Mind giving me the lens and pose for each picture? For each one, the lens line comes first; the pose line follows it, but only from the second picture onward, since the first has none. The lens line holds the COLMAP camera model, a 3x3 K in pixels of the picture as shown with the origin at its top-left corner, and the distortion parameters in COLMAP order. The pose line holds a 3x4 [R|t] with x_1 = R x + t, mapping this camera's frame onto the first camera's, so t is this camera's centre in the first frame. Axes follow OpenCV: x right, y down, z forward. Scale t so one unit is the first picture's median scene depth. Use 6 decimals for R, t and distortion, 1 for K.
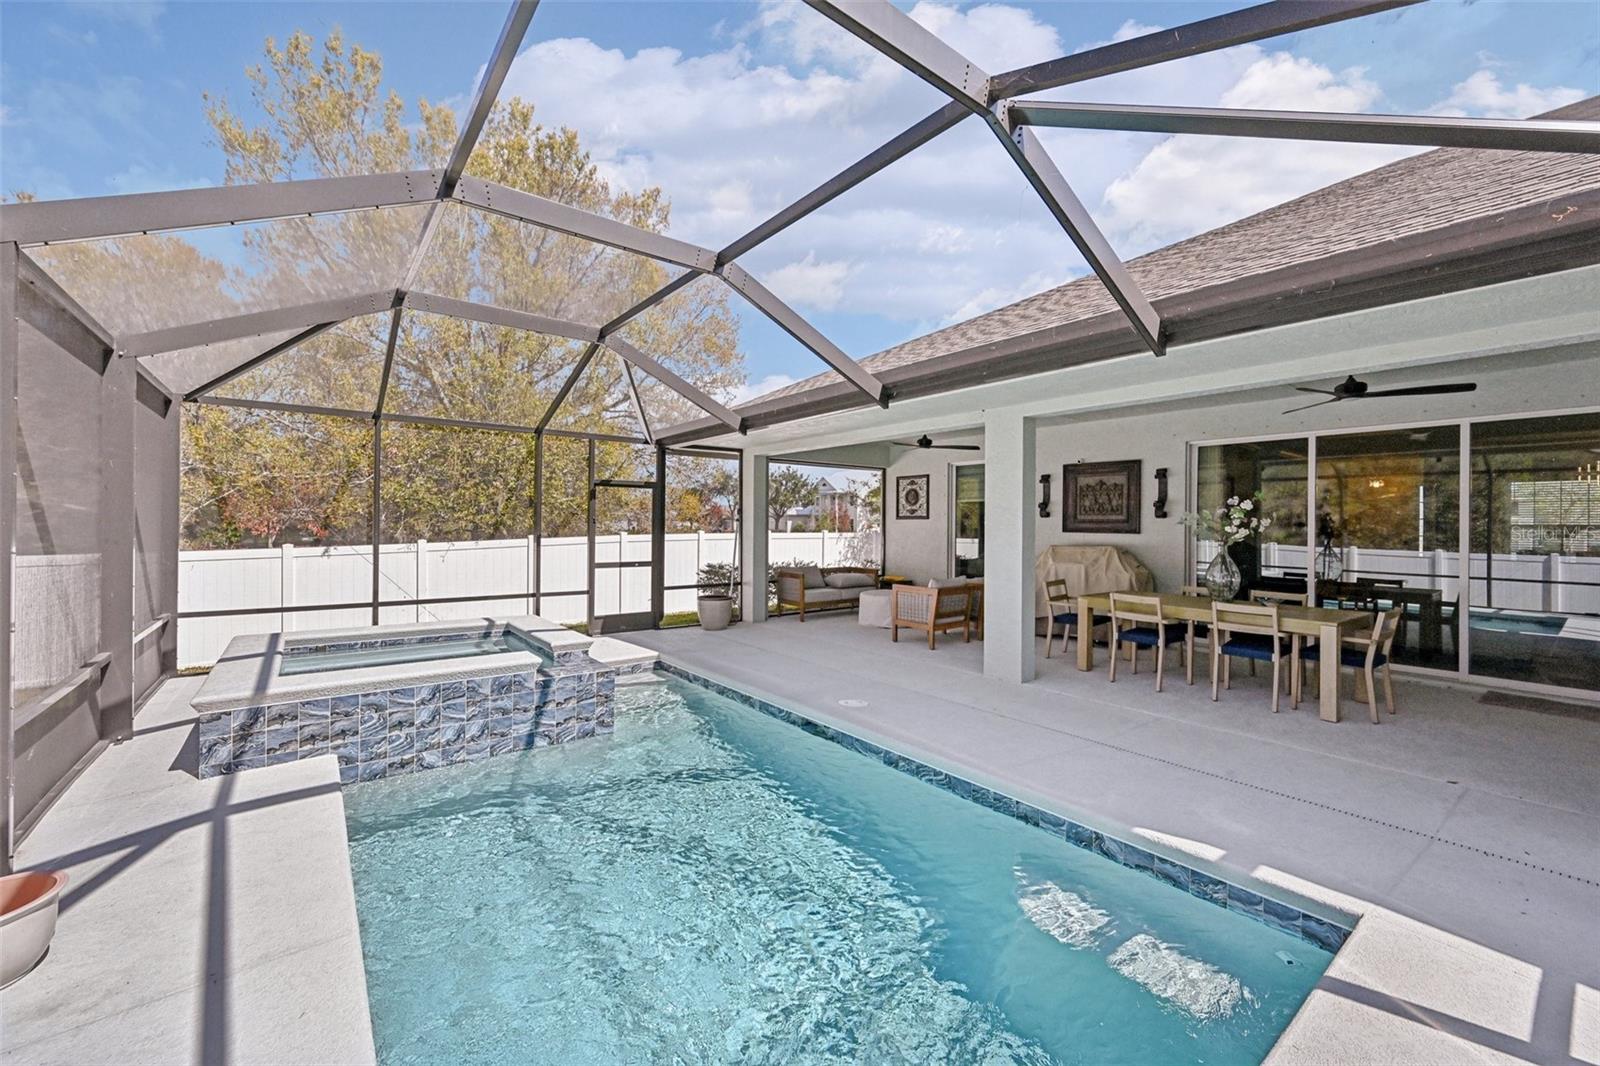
lens RADIAL K [[638.6, 0, 798.0], [0, 638.6, 524.3], [0, 0, 1]] dist [-0.003442, 0.000403]
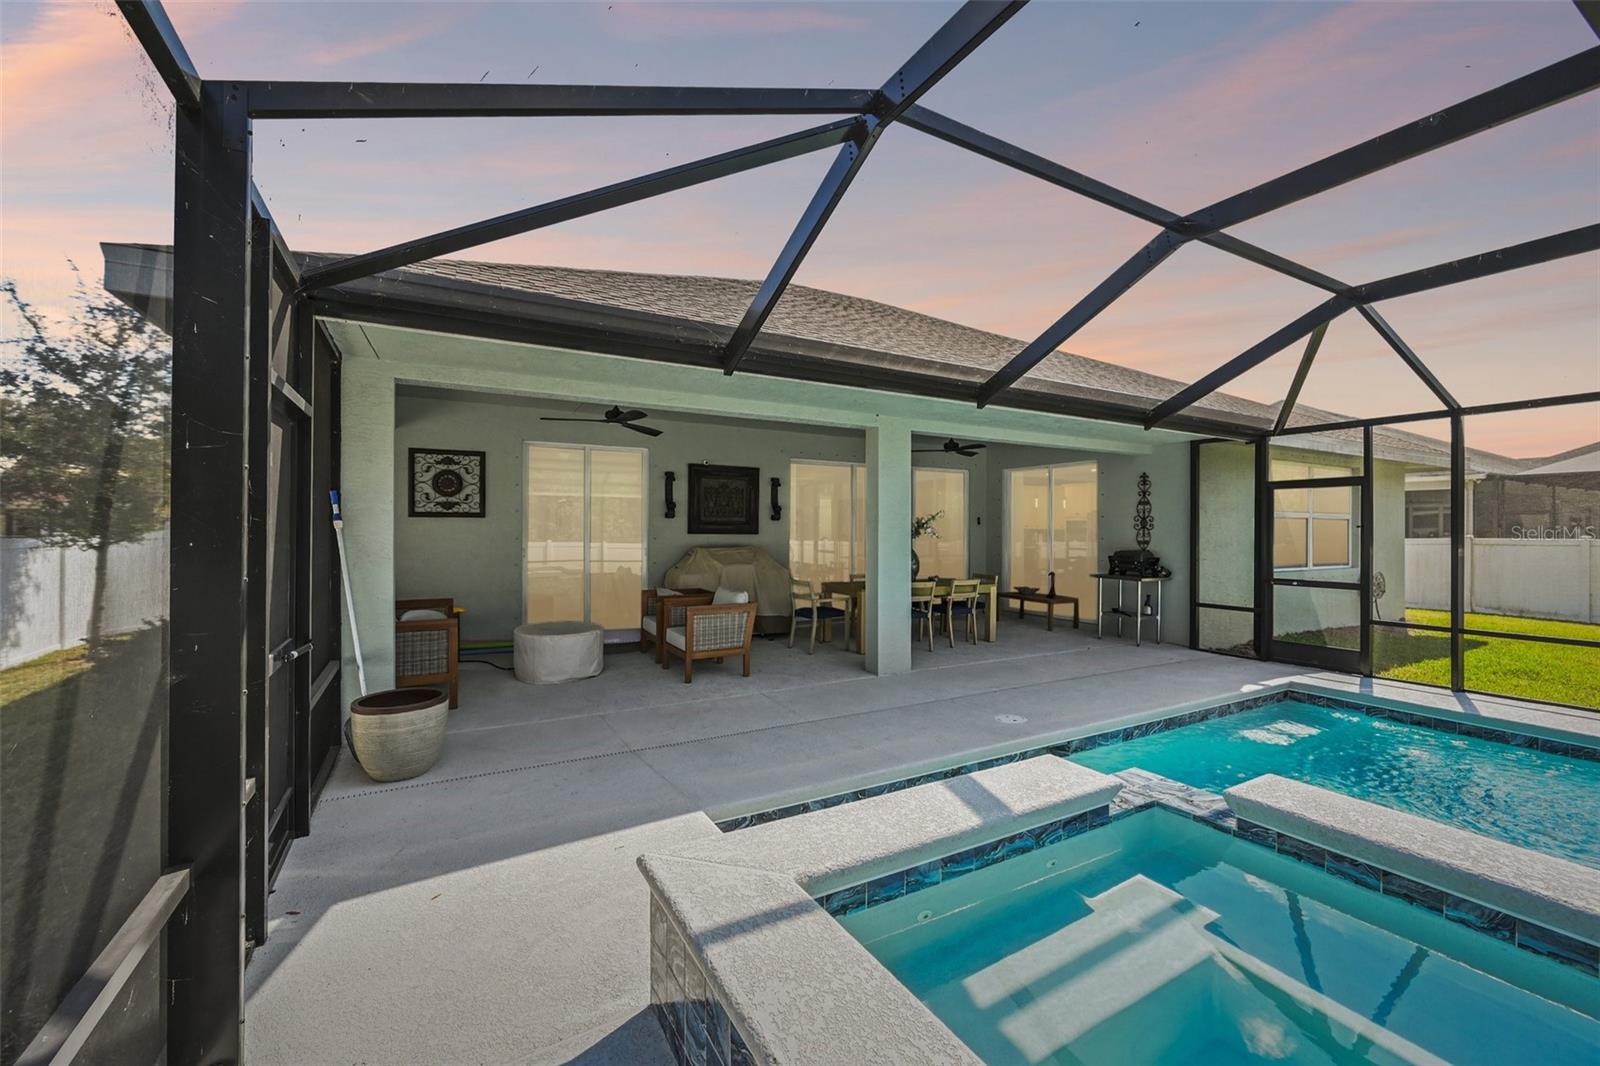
lens RADIAL K [[638.6, 0, 802.9], [0, 638.6, 525.6], [0, 0, 1]] dist [-0.003442, 0.000403]
pose [[0.139128, -0.005558, 0.990259, -0.585487], [-0.005036, 0.999967, 0.006320, -0.007182], [-0.990262, -0.005867, 0.139096, 0.774886]]
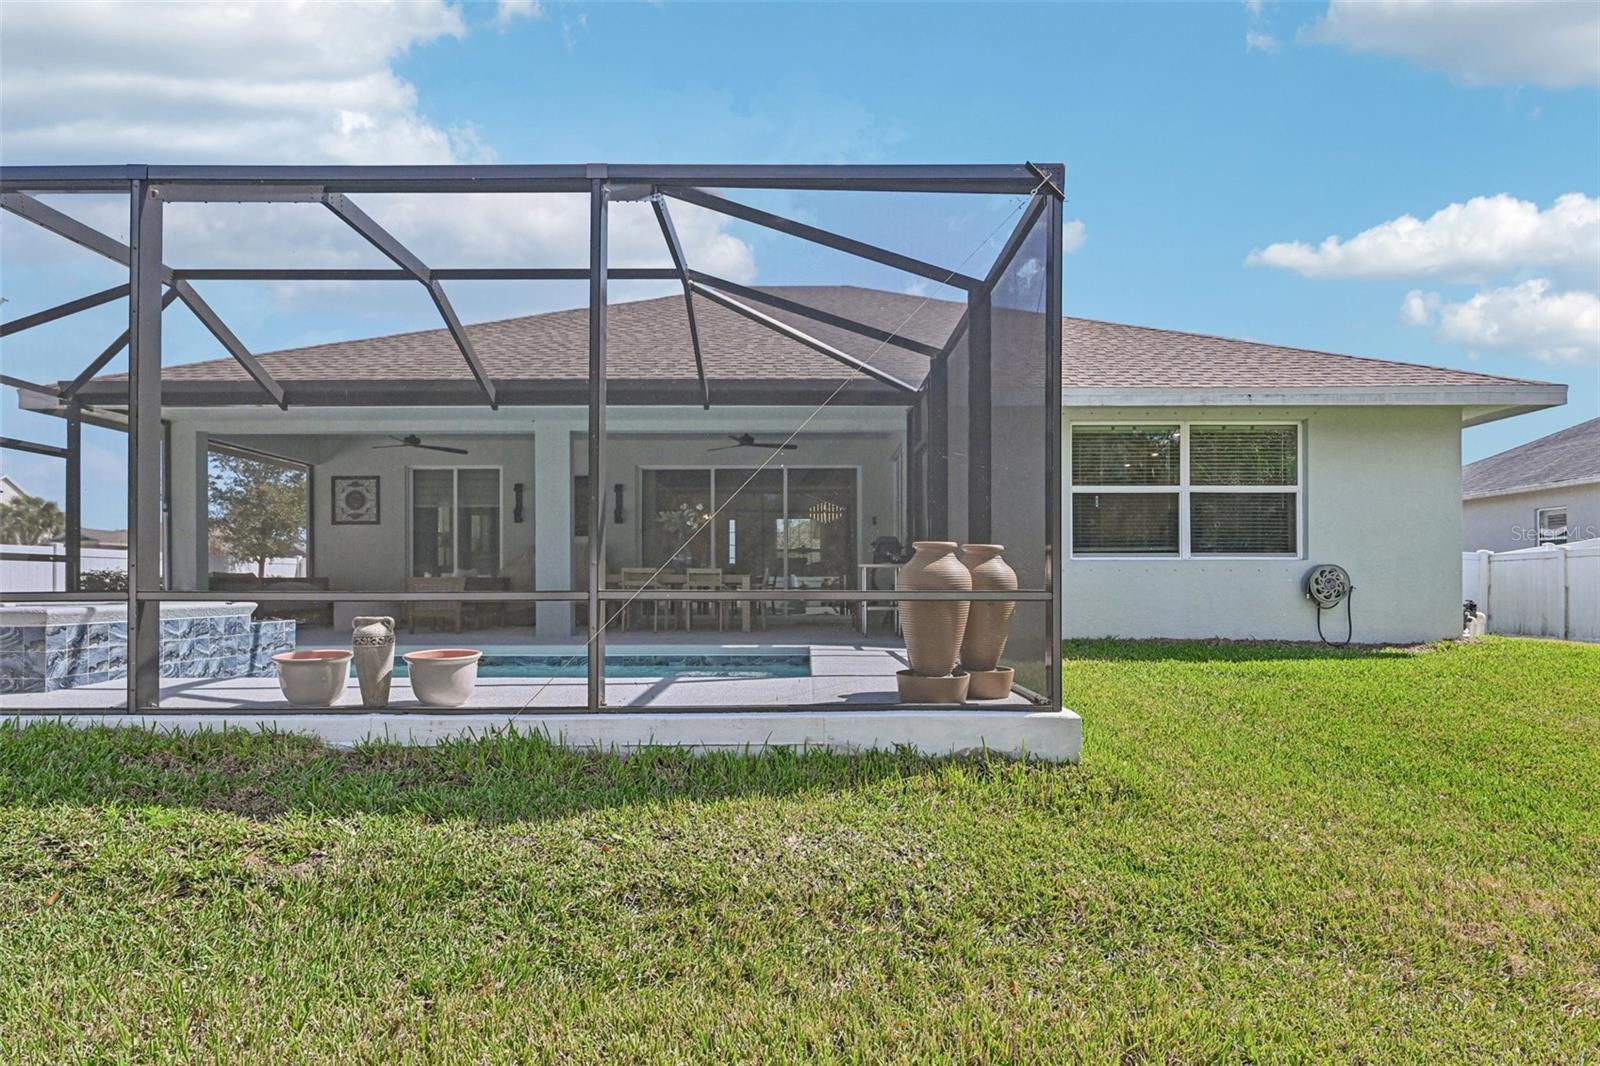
lens RADIAL K [[866.3, 0, 795.6], [0, 866.3, 583.9], [0, 0, 1]] dist [-0.007421, 0.000116]
pose [[0.609215, -0.007763, 0.792967, -0.578650], [0.006950, 0.999966, 0.004450, 0.105145], [-0.792975, 0.002800, 0.609248, -0.330718]]
